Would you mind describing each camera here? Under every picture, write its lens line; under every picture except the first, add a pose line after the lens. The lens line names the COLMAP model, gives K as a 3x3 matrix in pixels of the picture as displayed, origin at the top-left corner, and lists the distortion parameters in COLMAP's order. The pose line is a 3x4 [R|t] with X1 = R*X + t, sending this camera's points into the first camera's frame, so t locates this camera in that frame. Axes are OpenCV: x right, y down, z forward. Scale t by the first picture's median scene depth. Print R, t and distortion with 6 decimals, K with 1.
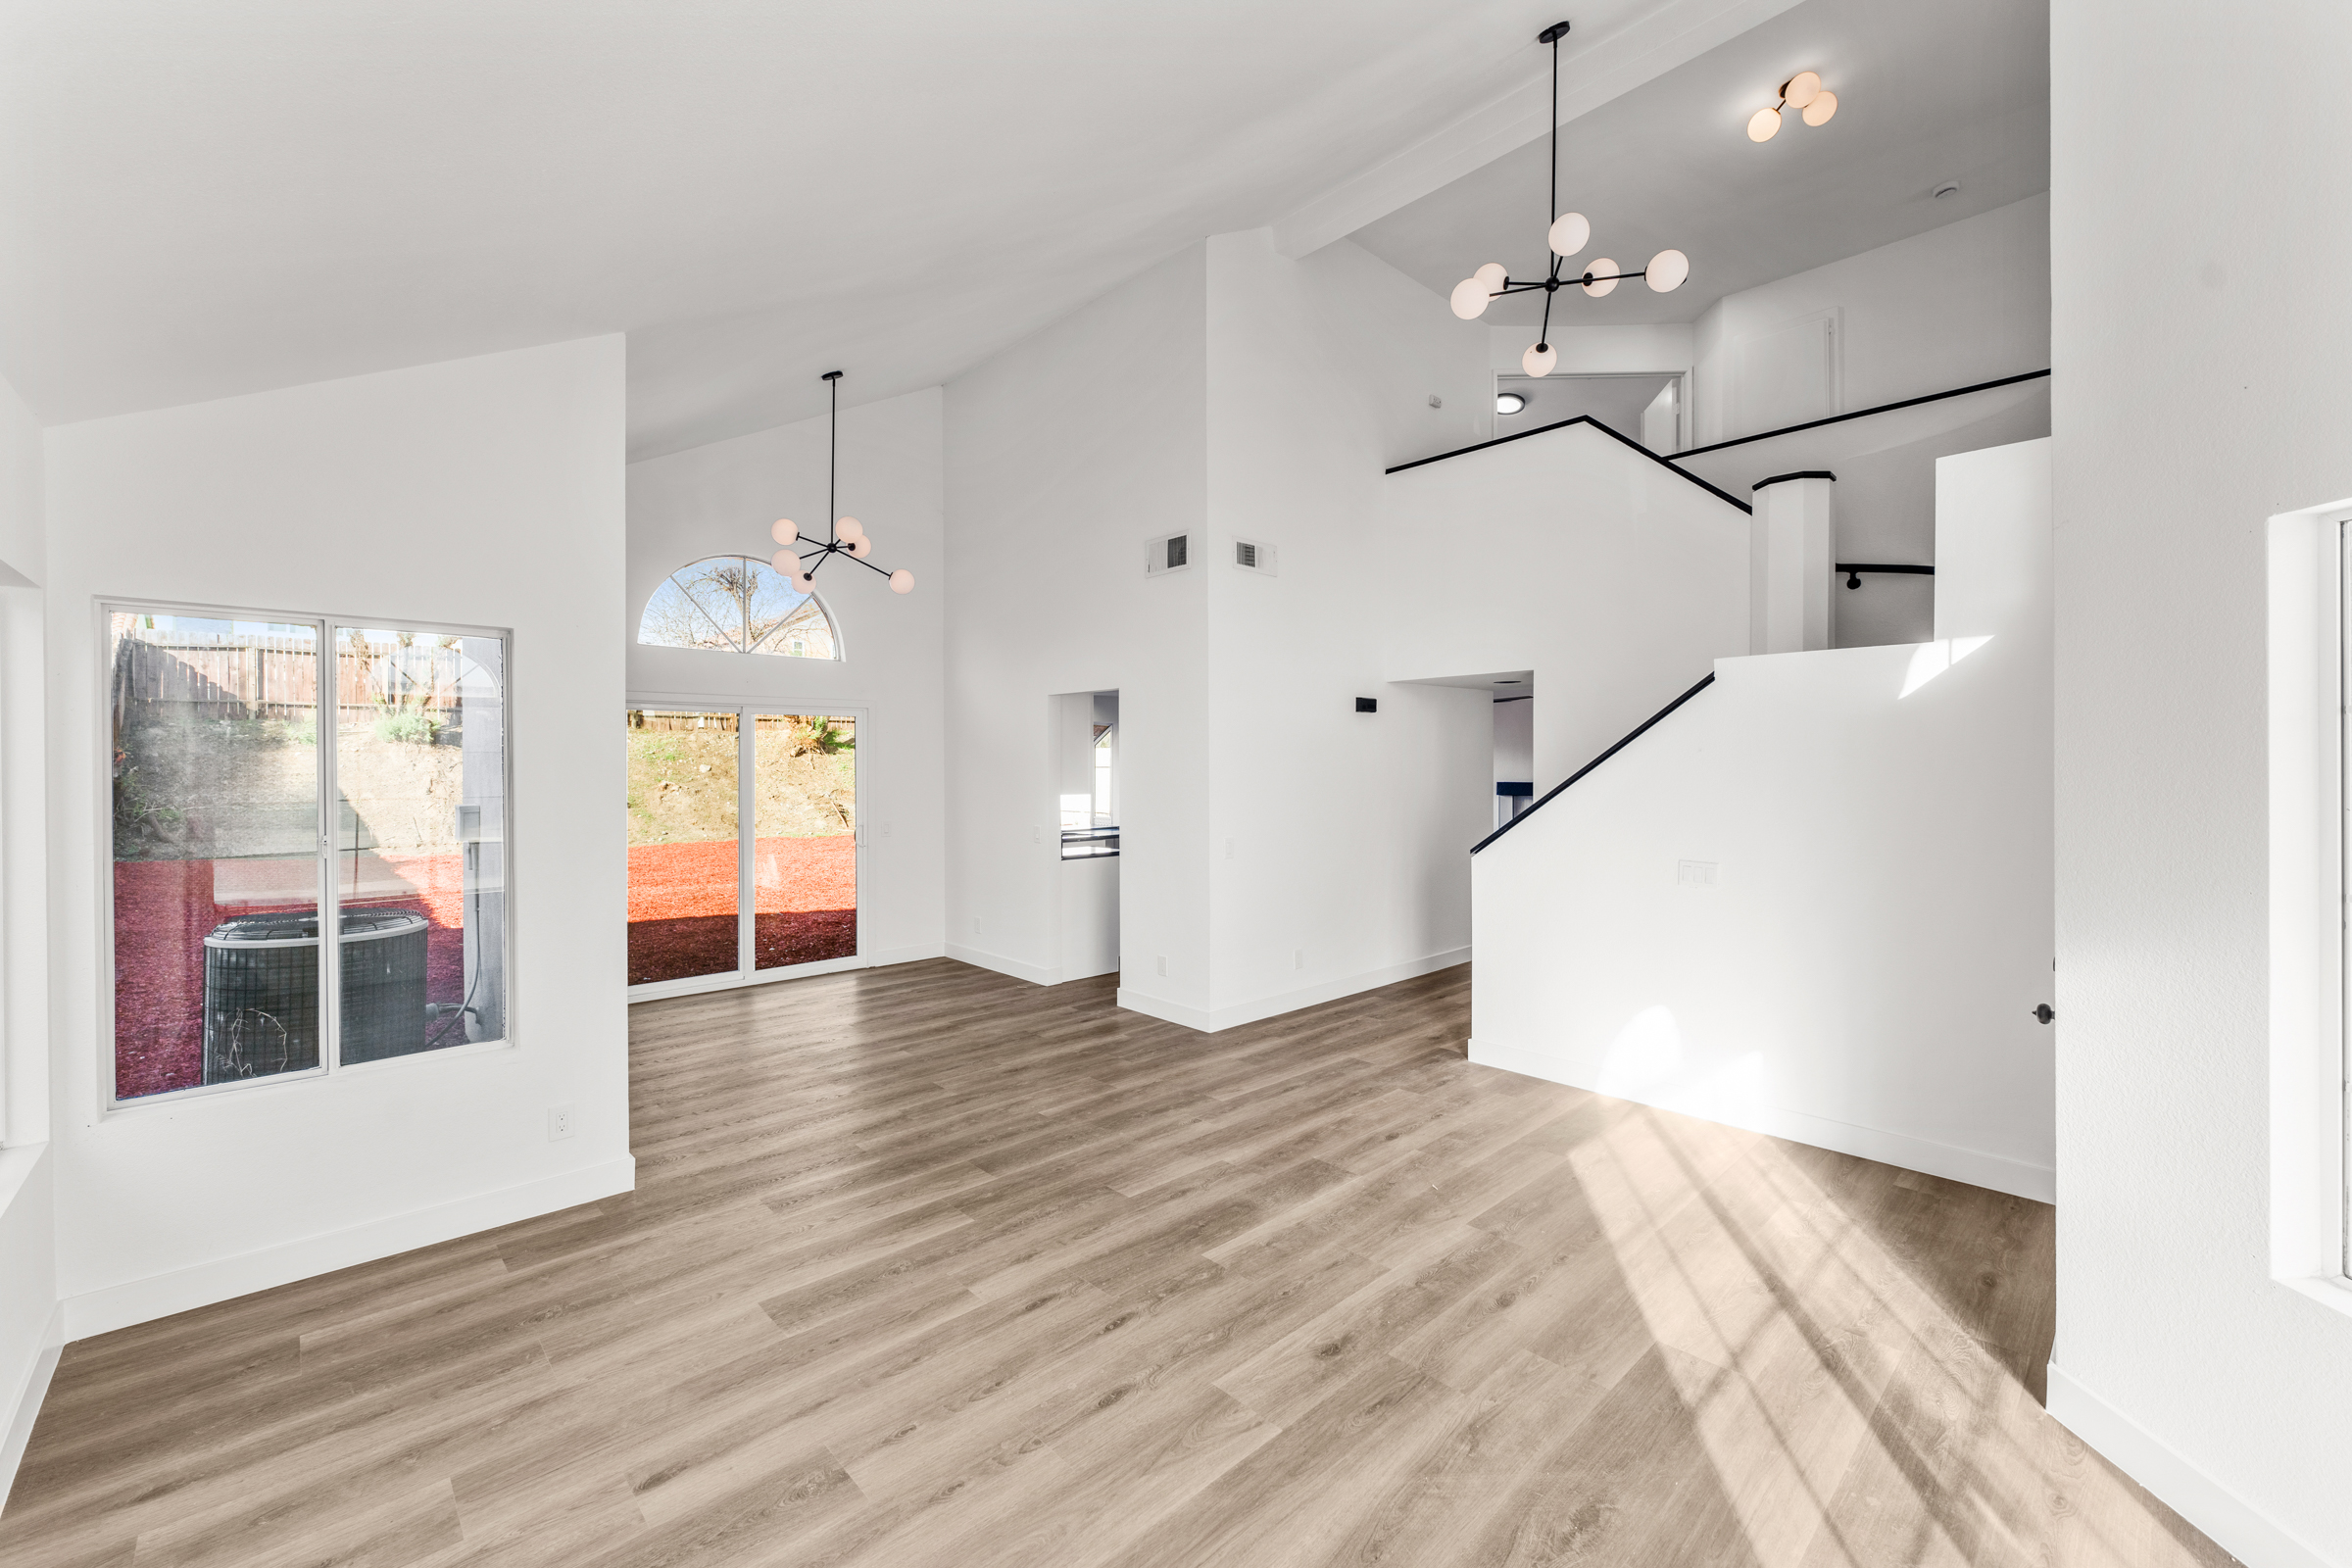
lens RADIAL K [[951.2, 0, 1171.6], [0, 951.2, 772.7], [0, 0, 1]] dist [0.002368, 0.000479]
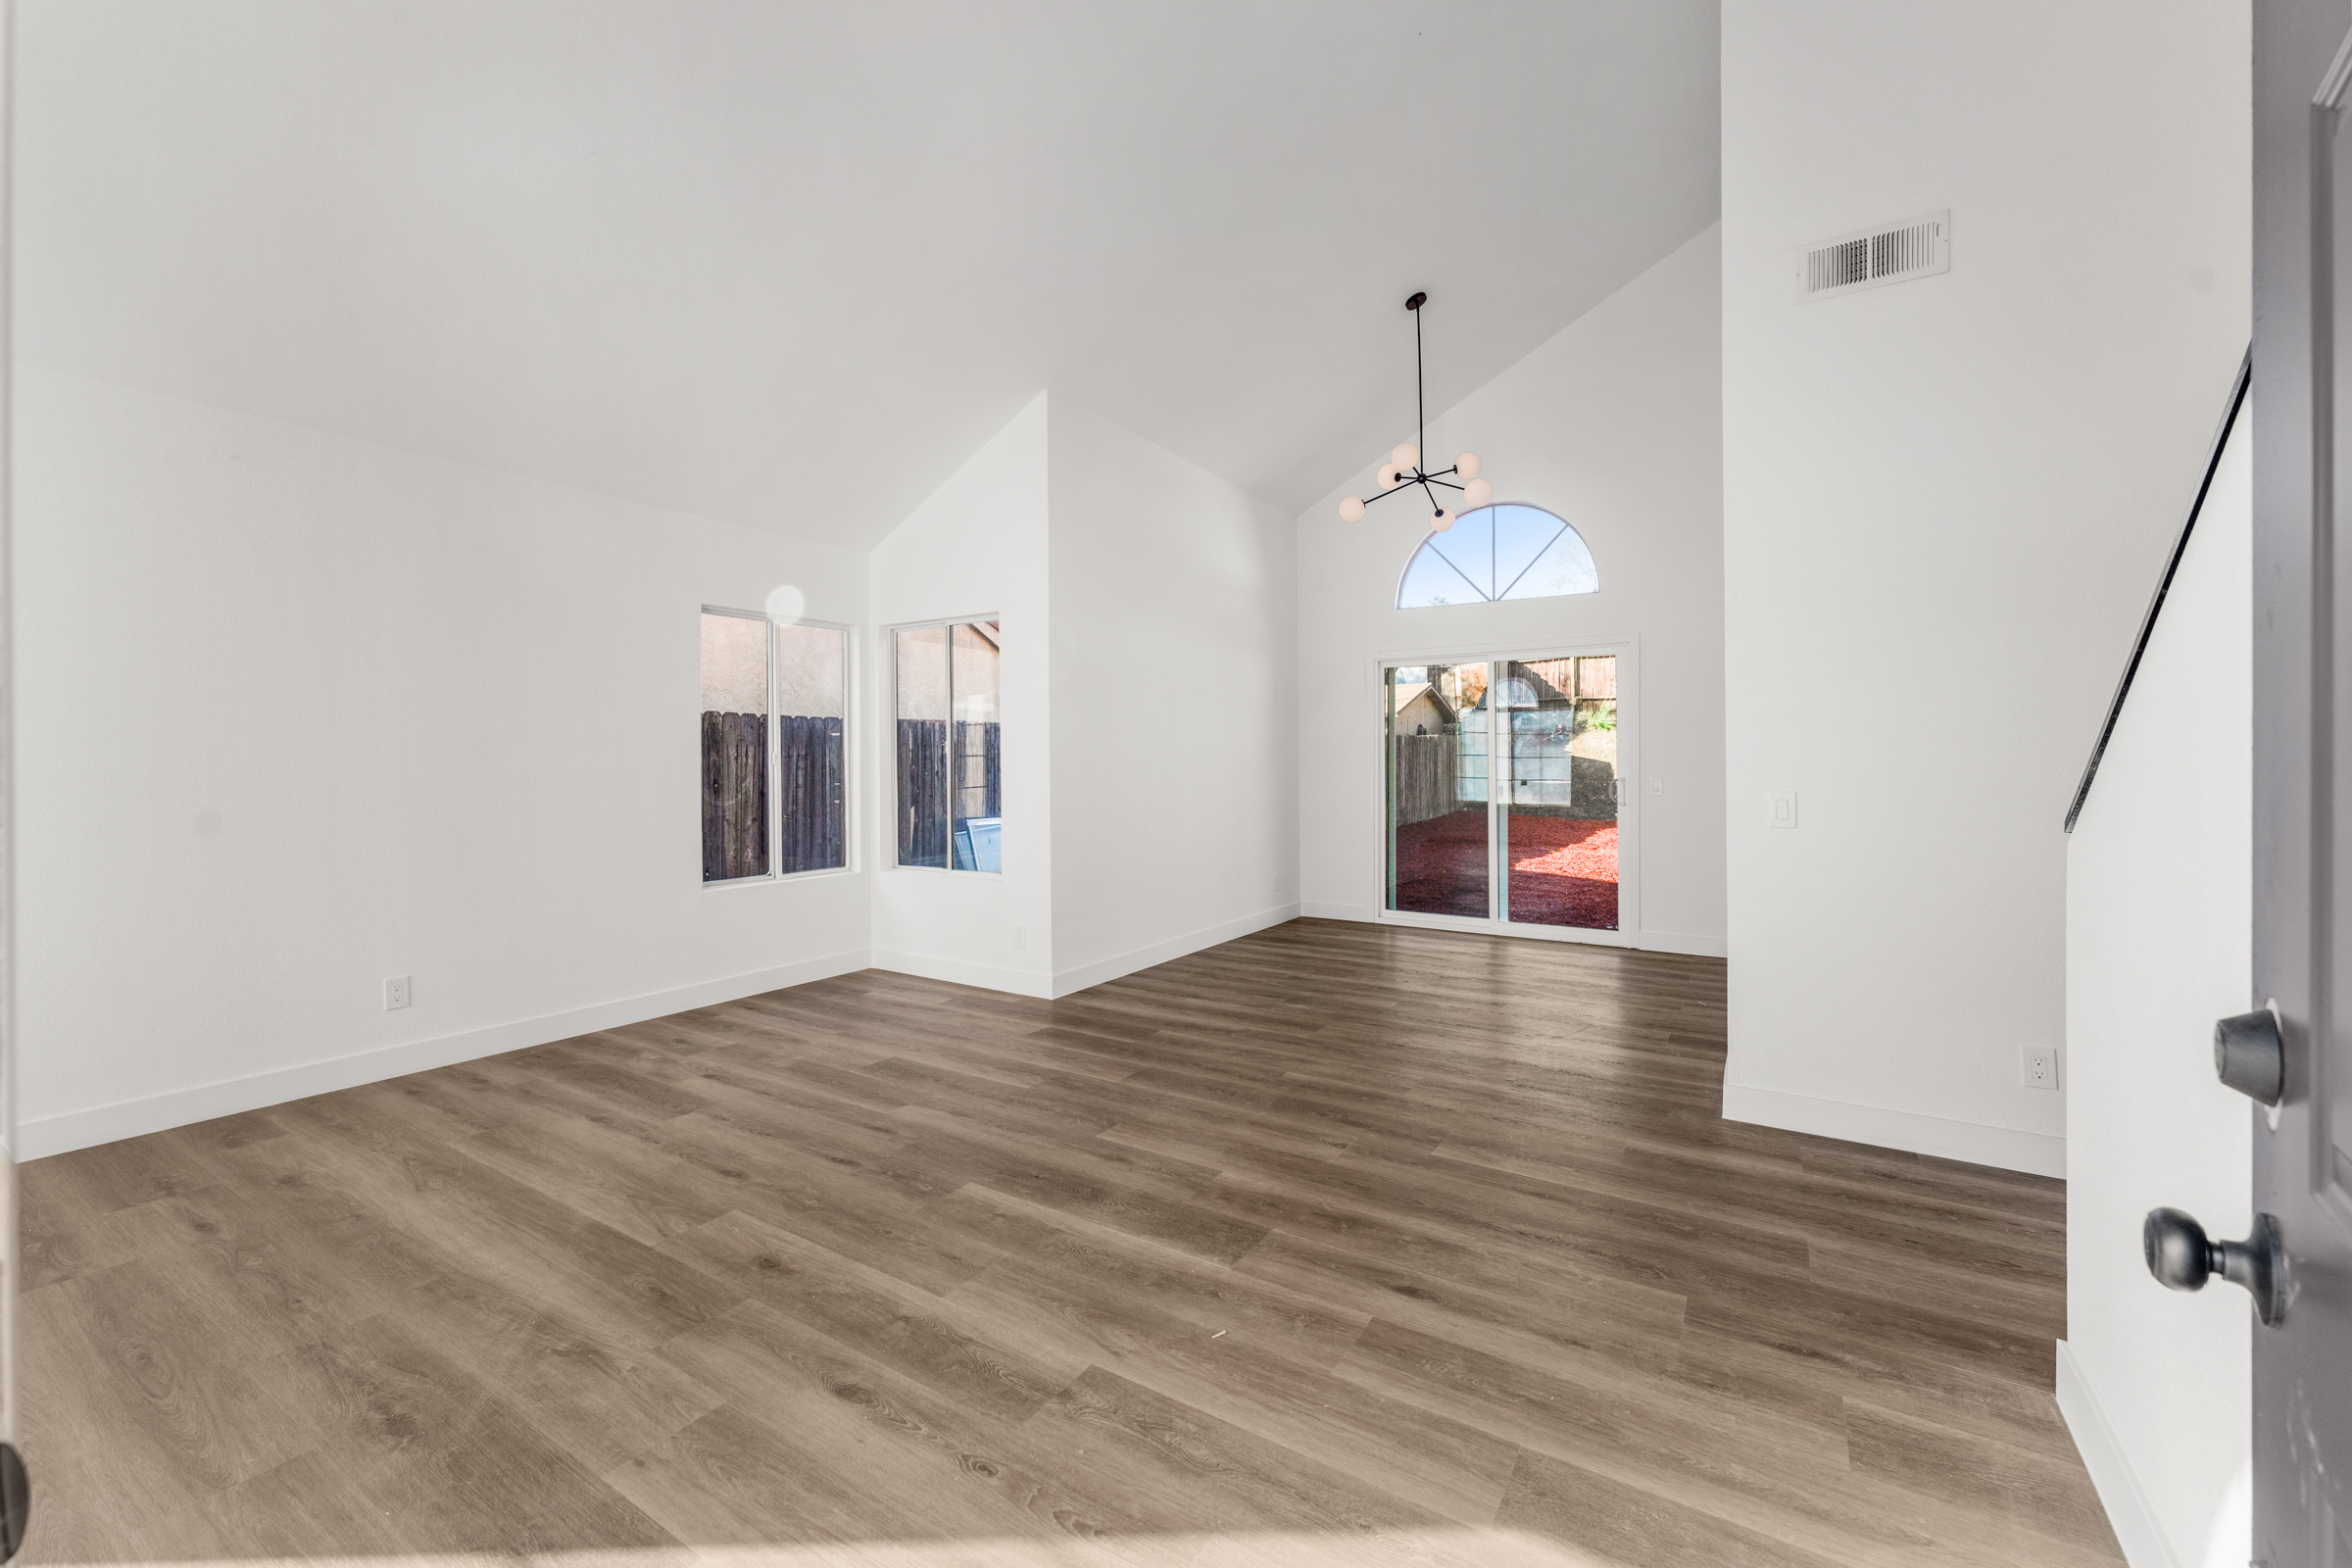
lens RADIAL K [[951.2, 0, 1174.5], [0, 951.2, 762.5], [0, 0, 1]] dist [0.002368, 0.000479]
pose [[0.247247, 0.002827, -0.968948, 0.896100], [-0.006786, 0.999976, 0.001186, 0.095713], [0.968929, 0.006282, 0.247260, 0.897156]]
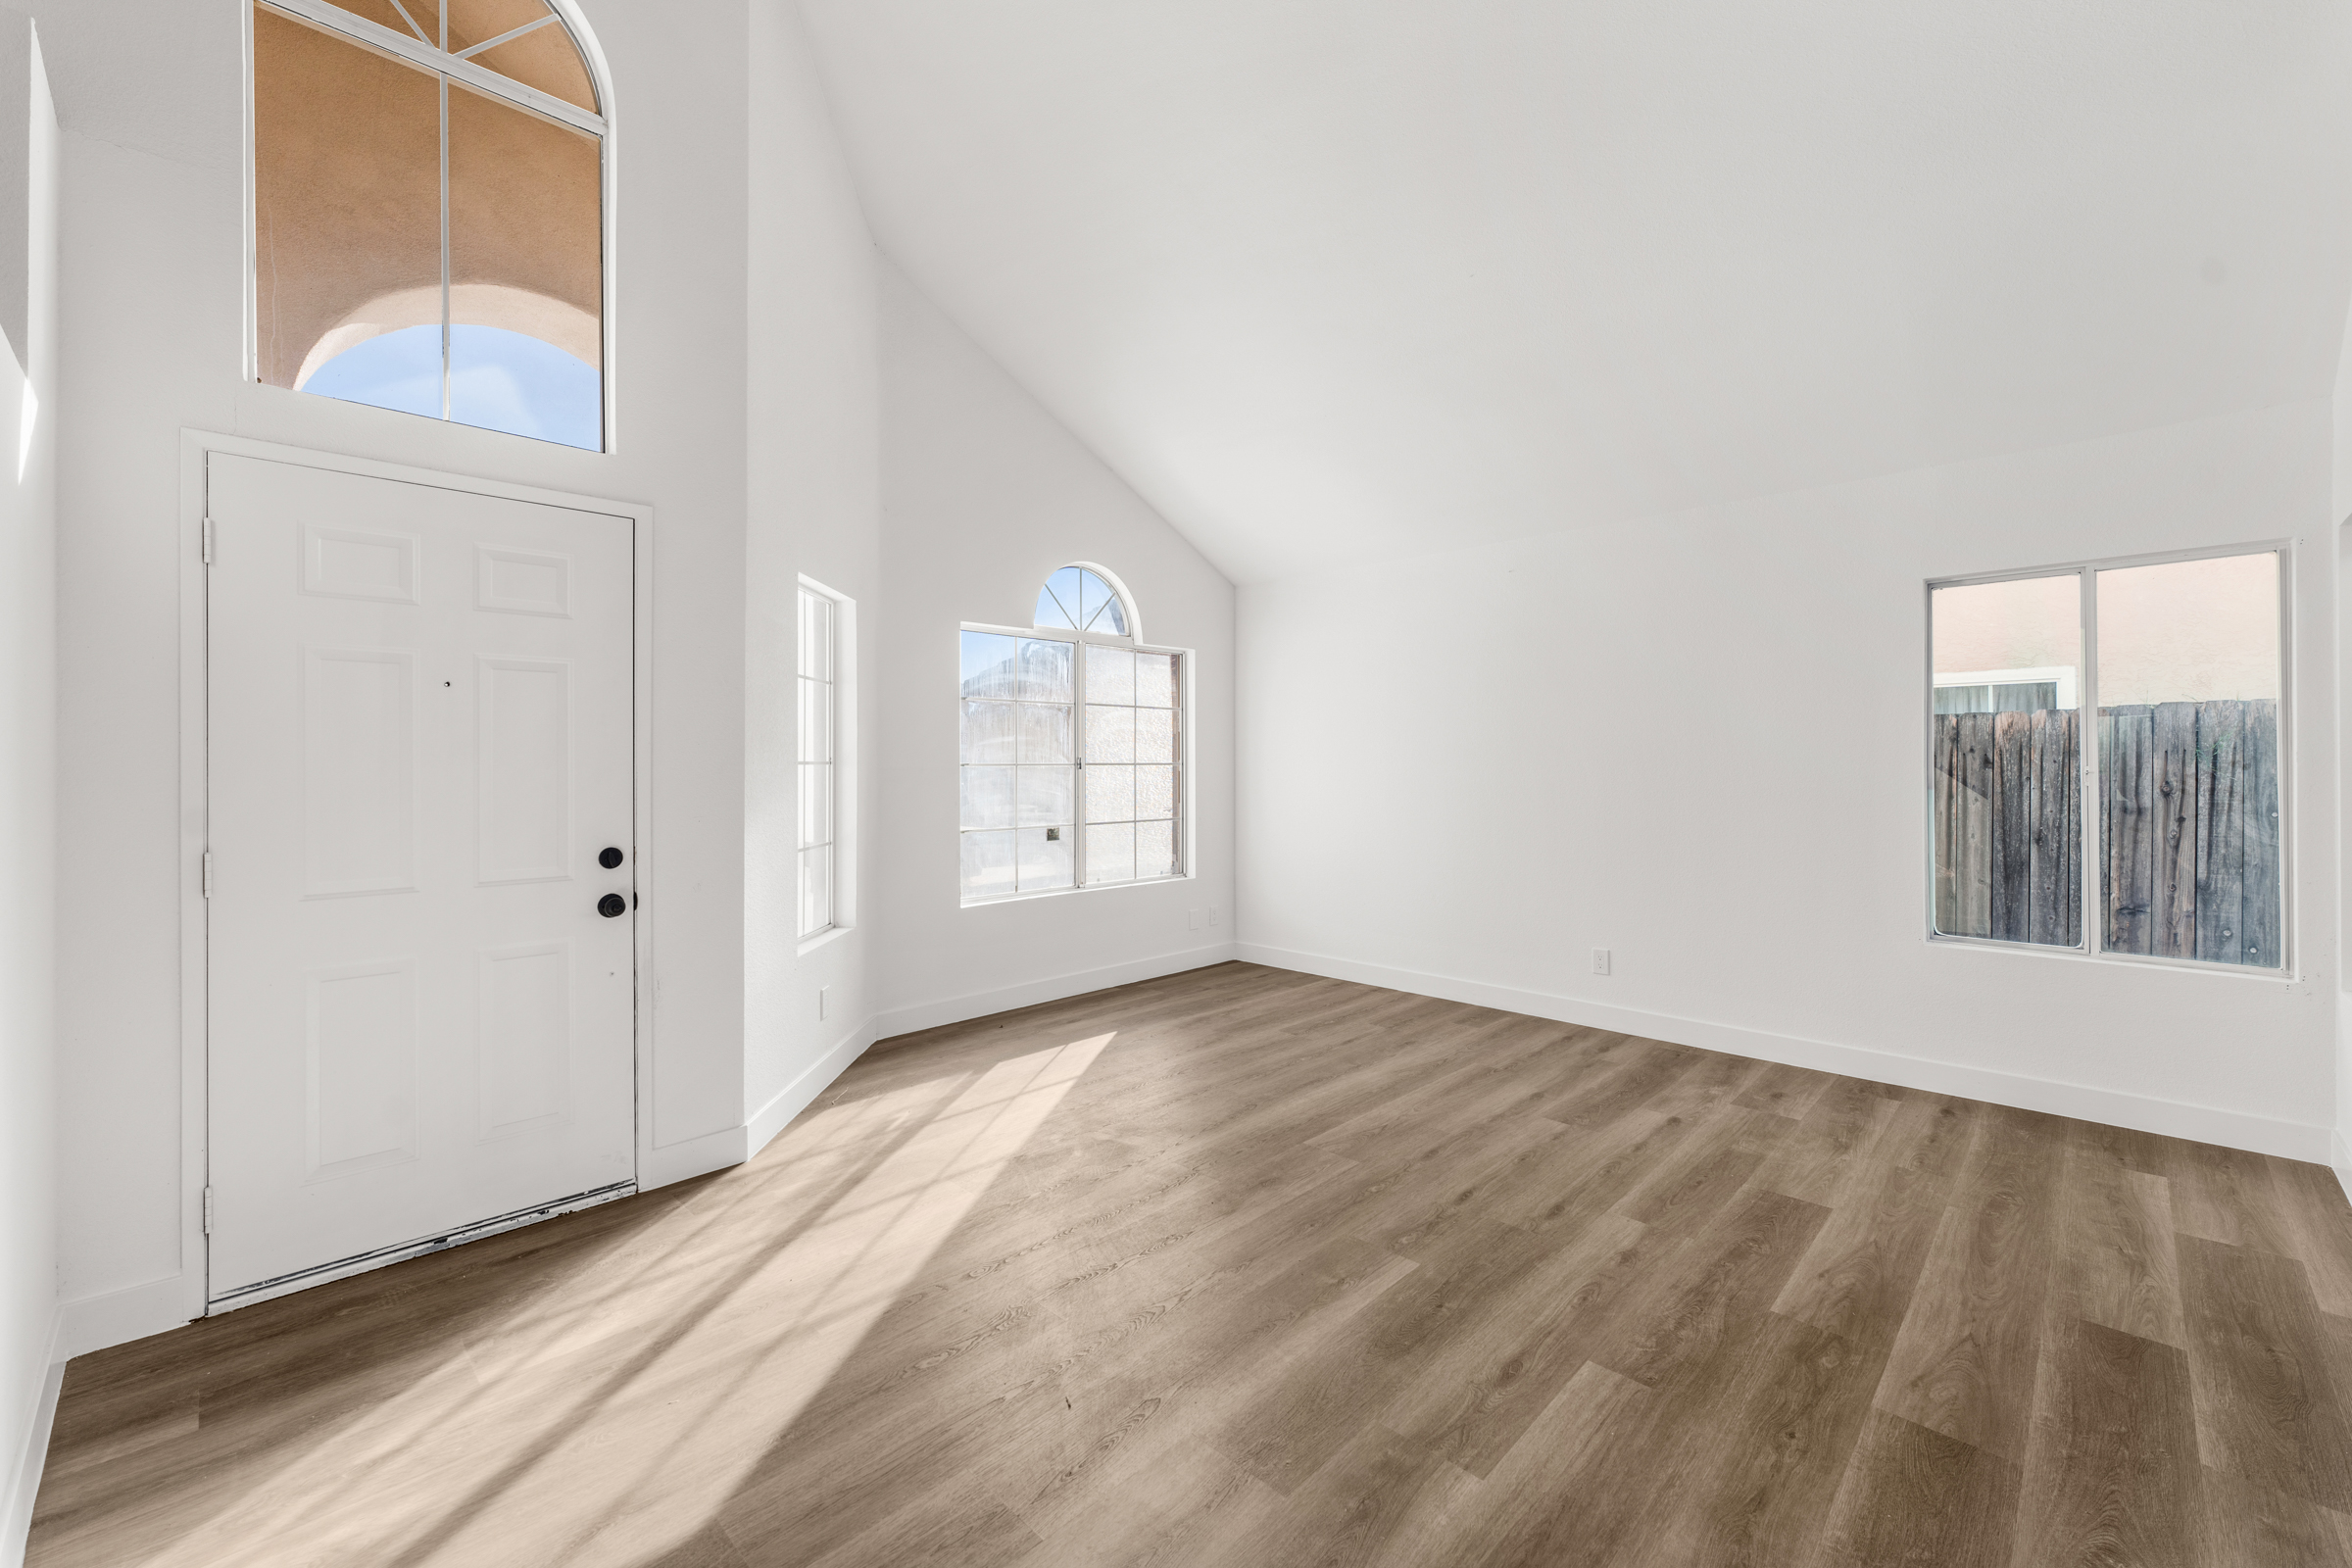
lens RADIAL K [[951.2, 0, 1176.0], [0, 951.2, 778.2], [0, 0, 1]] dist [0.002368, 0.000479]
pose [[-0.999009, 0.005647, -0.044141, 0.256426], [0.004472, 0.999635, 0.026656, 0.062090], [0.044276, 0.026433, -0.998670, 1.676287]]
